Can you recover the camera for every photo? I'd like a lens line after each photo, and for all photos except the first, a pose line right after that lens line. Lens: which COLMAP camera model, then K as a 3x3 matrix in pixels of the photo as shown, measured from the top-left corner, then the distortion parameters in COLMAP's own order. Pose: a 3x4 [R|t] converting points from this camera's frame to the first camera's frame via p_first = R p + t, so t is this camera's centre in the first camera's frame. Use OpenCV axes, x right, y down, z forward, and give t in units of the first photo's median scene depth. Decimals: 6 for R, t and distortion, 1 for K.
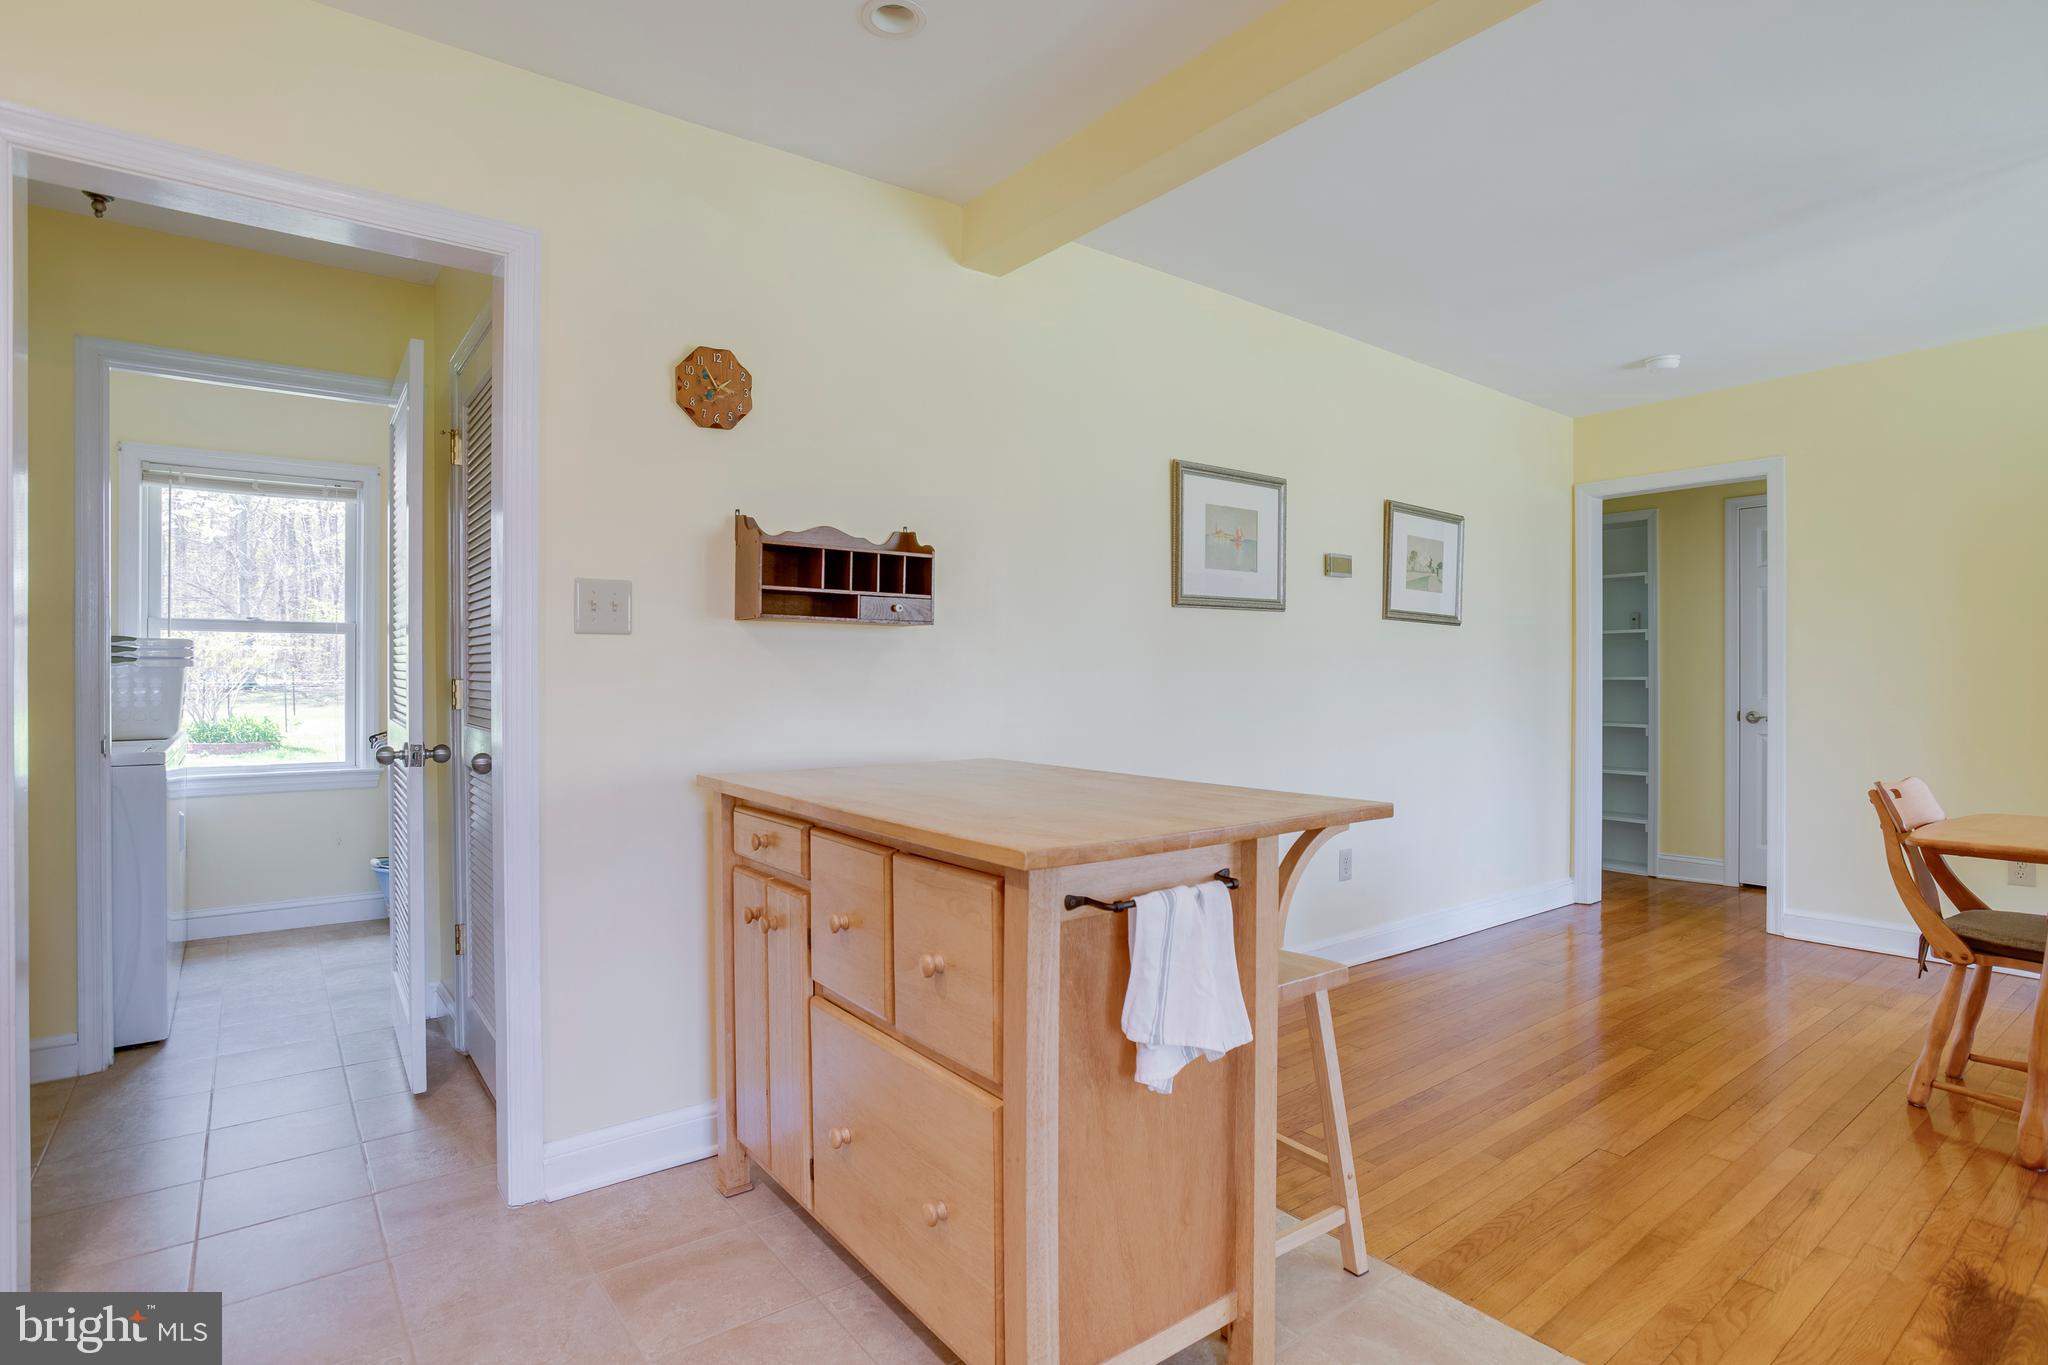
lens RADIAL K [[1011.9, 0, 1015.9], [0, 1011.9, 670.9], [0, 0, 1]] dist [-0.042388, 0.001932]
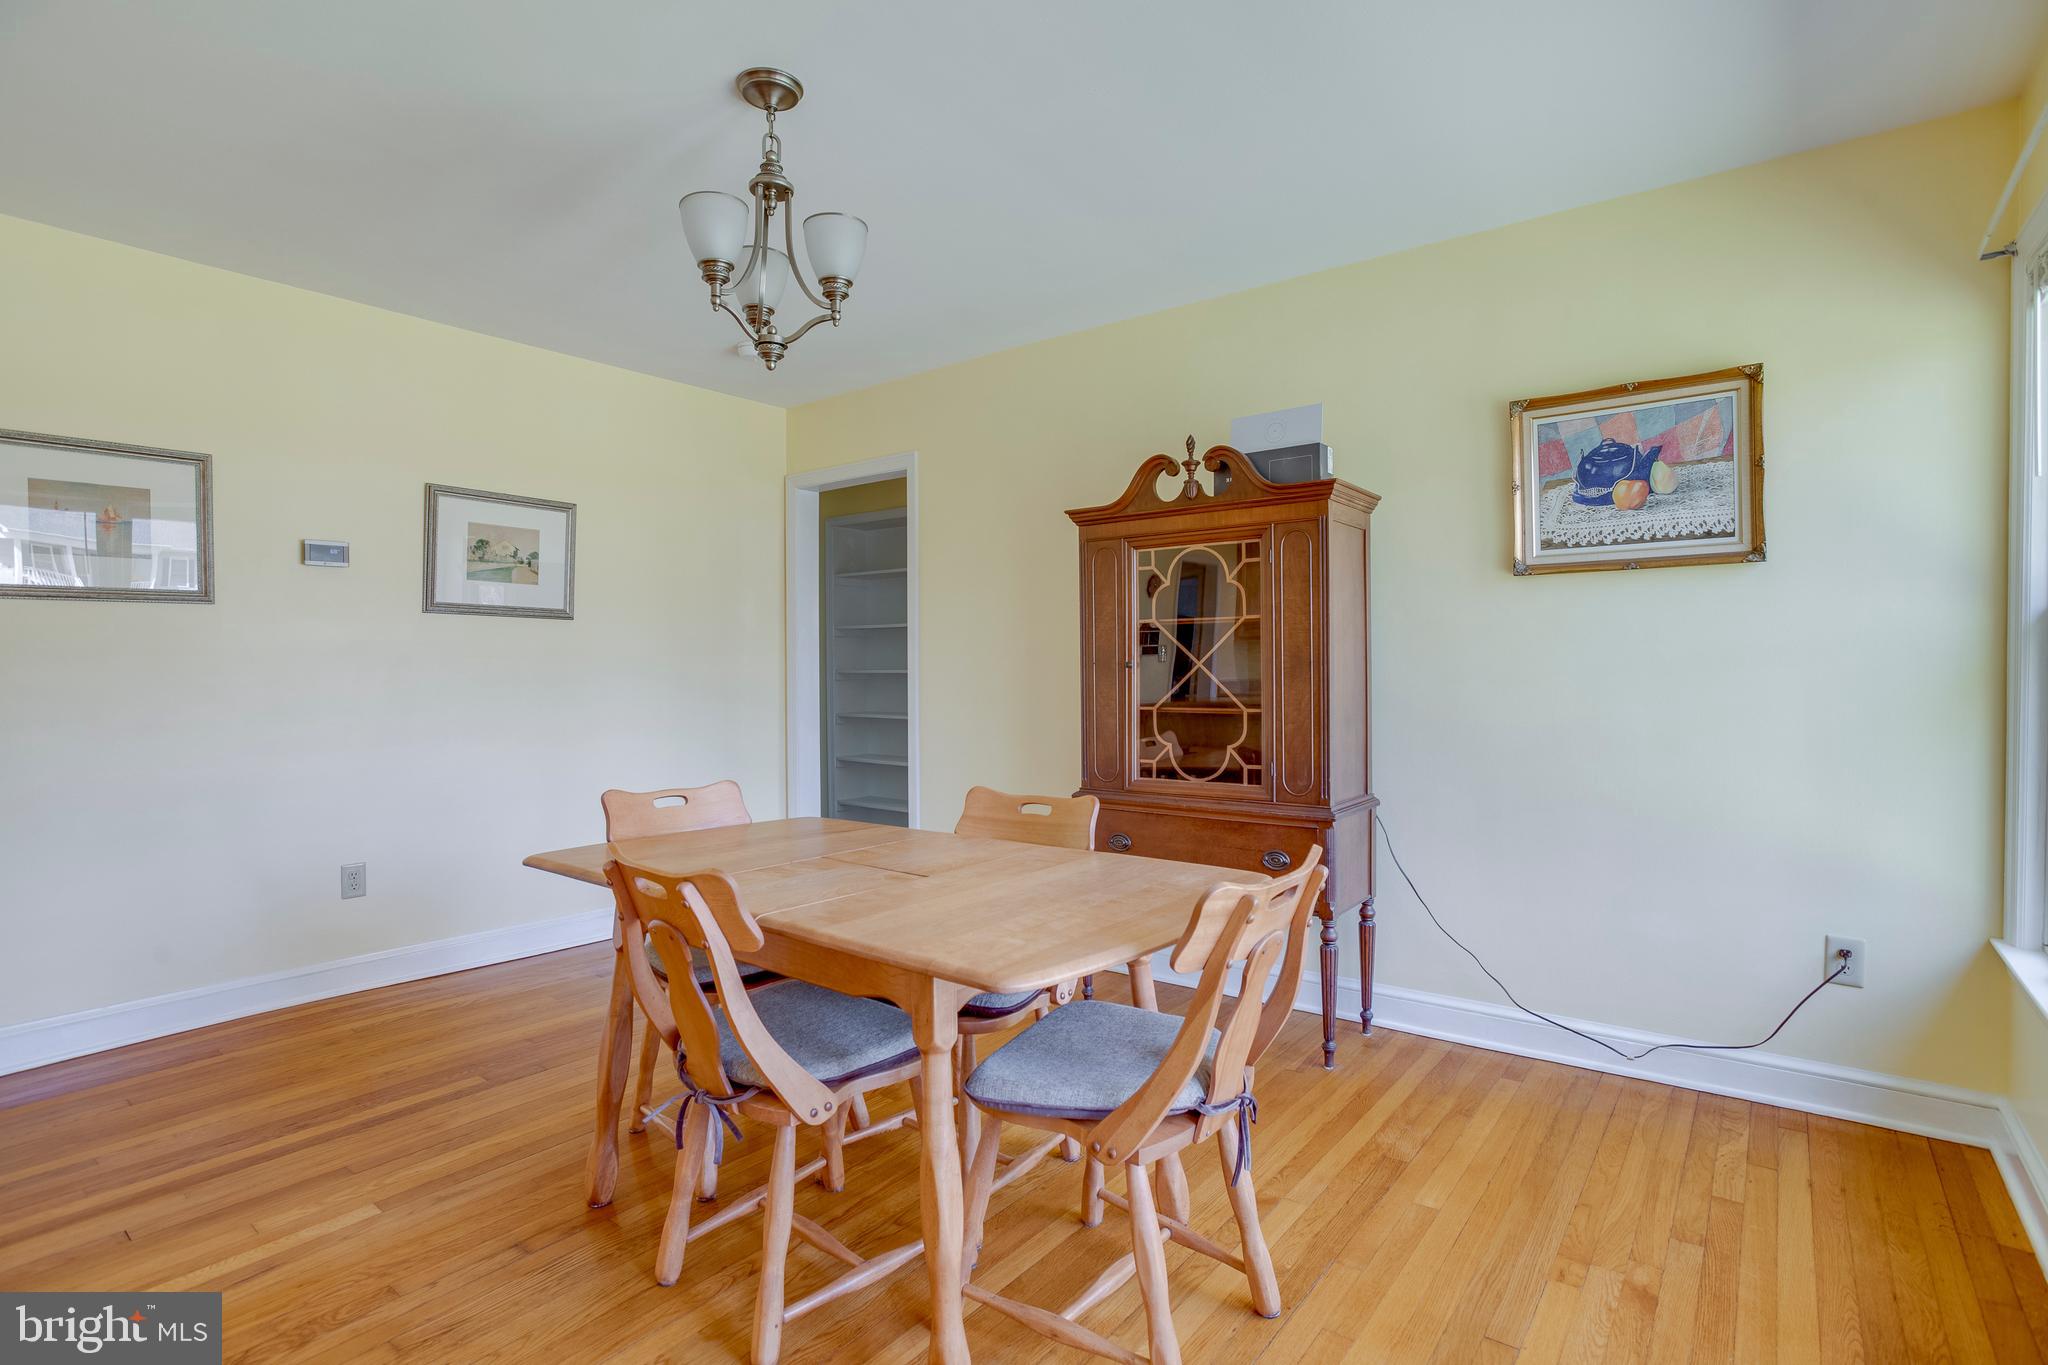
lens RADIAL K [[1003.8, 0, 995.7], [0, 1003.8, 667.9], [0, 0, 1]] dist [-0.000170, 0.000272]
pose [[0.969151, -0.007217, 0.246361, 0.765662], [0.005407, 0.999953, 0.008023, -0.006590], [-0.246408, -0.006444, 0.969145, -0.025279]]
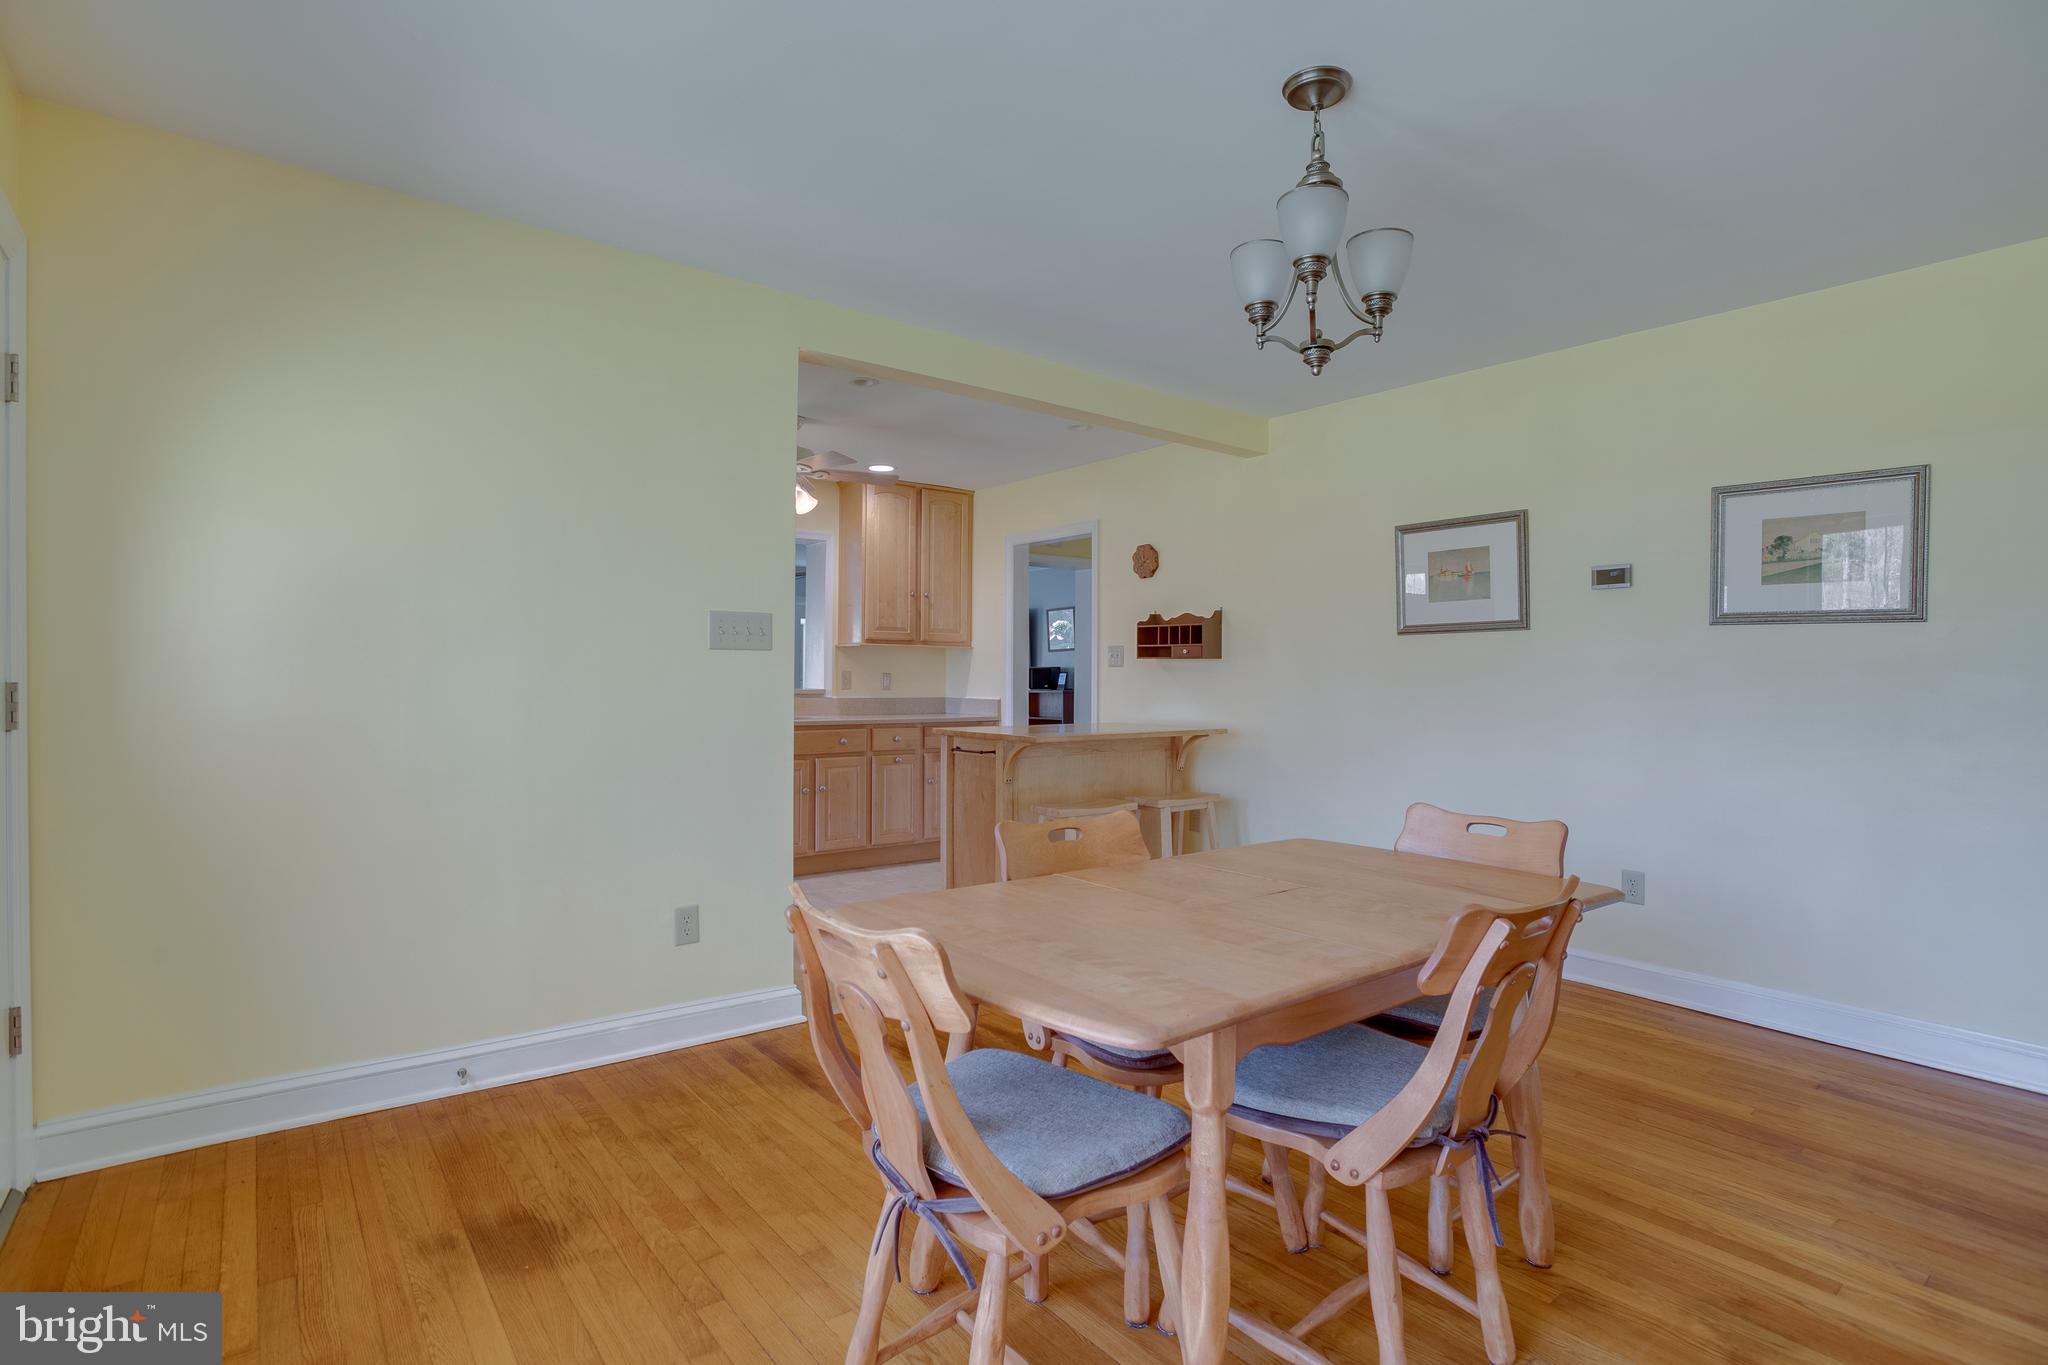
lens RADIAL K [[1011.9, 0, 1015.9], [0, 1011.9, 670.9], [0, 0, 1]] dist [-0.042388, 0.001932]
pose [[0.013809, -0.010984, -0.999844, 1.434126], [-0.009378, 0.999894, -0.011114, 0.003154], [0.999861, 0.009530, 0.013705, 0.460324]]
